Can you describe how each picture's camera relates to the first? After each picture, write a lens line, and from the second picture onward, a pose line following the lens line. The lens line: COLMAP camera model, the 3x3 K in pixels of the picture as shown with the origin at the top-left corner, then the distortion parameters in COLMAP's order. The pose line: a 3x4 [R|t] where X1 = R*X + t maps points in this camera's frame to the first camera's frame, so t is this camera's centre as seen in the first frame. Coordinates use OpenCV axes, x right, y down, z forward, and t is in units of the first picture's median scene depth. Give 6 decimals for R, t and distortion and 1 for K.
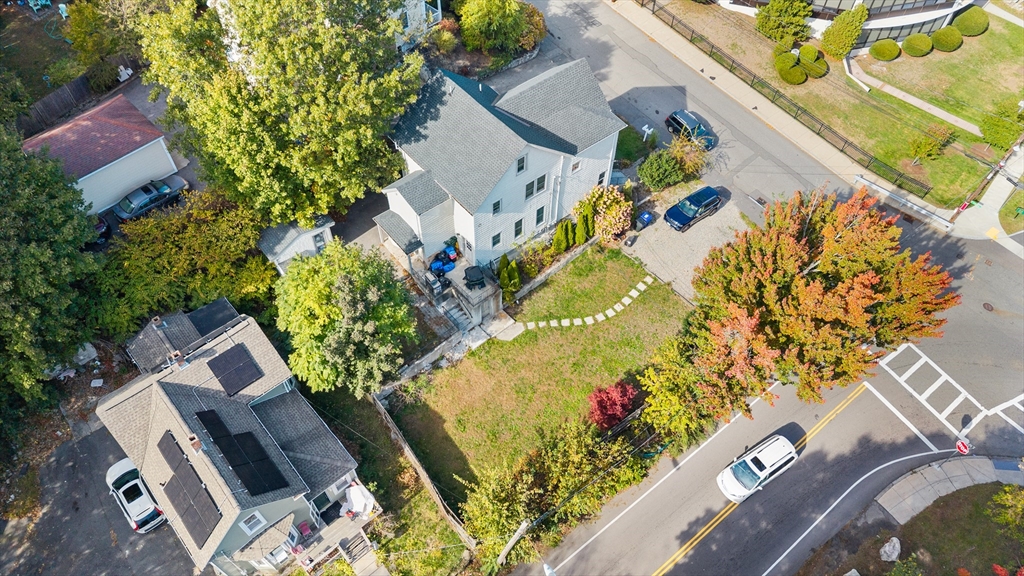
lens RADIAL K [[692.2, 0, 512.5], [0, 692.2, 287.8], [0, 0, 1]] dist [-0.004491, -0.002428]
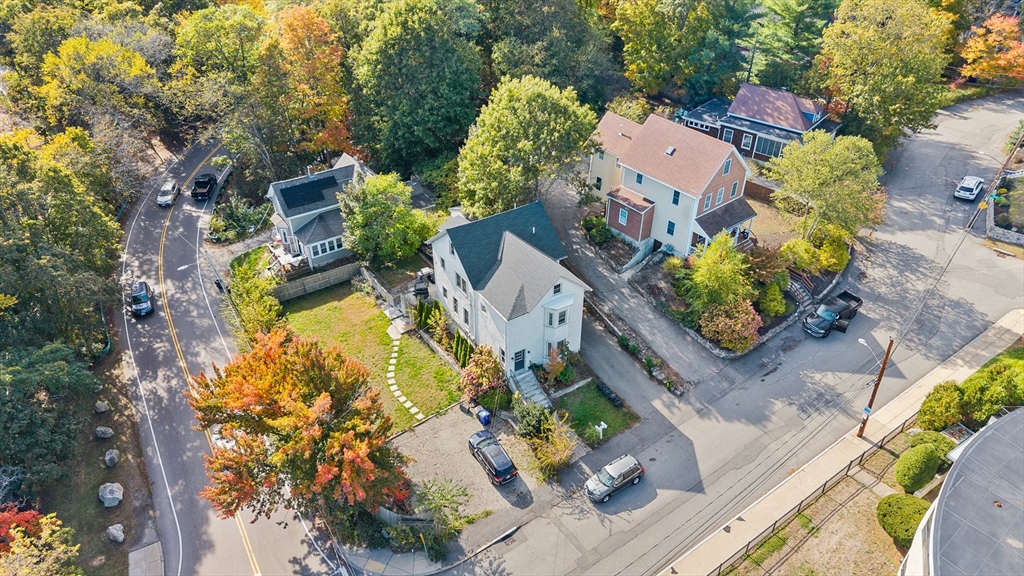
lens RADIAL K [[692.2, 0, 512.7], [0, 692.2, 288.8], [0, 0, 1]] dist [-0.004491, -0.002428]
pose [[-0.114198, 0.567959, -0.815096, 0.987689], [-0.795982, 0.438628, 0.417155, -0.695157], [0.594451, 0.696440, 0.401994, 0.519425]]
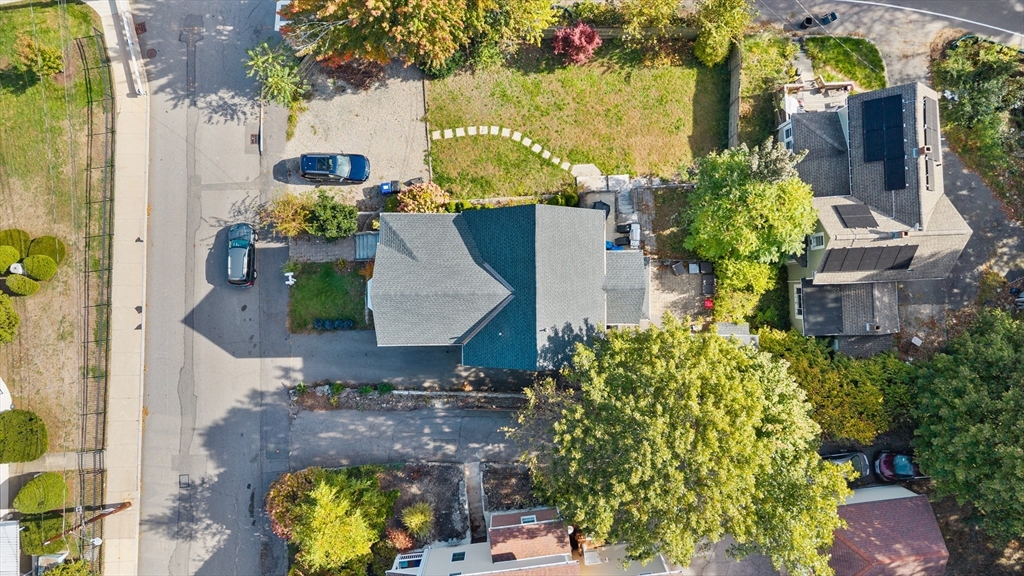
lens RADIAL K [[692.2, 0, 514.4], [0, 692.2, 288.8], [0, 0, 1]] dist [-0.004491, -0.002428]
pose [[-0.781034, -0.624285, -0.015908, -0.011786], [0.486486, -0.624213, 0.611301, -0.719306], [-0.391556, 0.469708, 0.791238, 0.284448]]
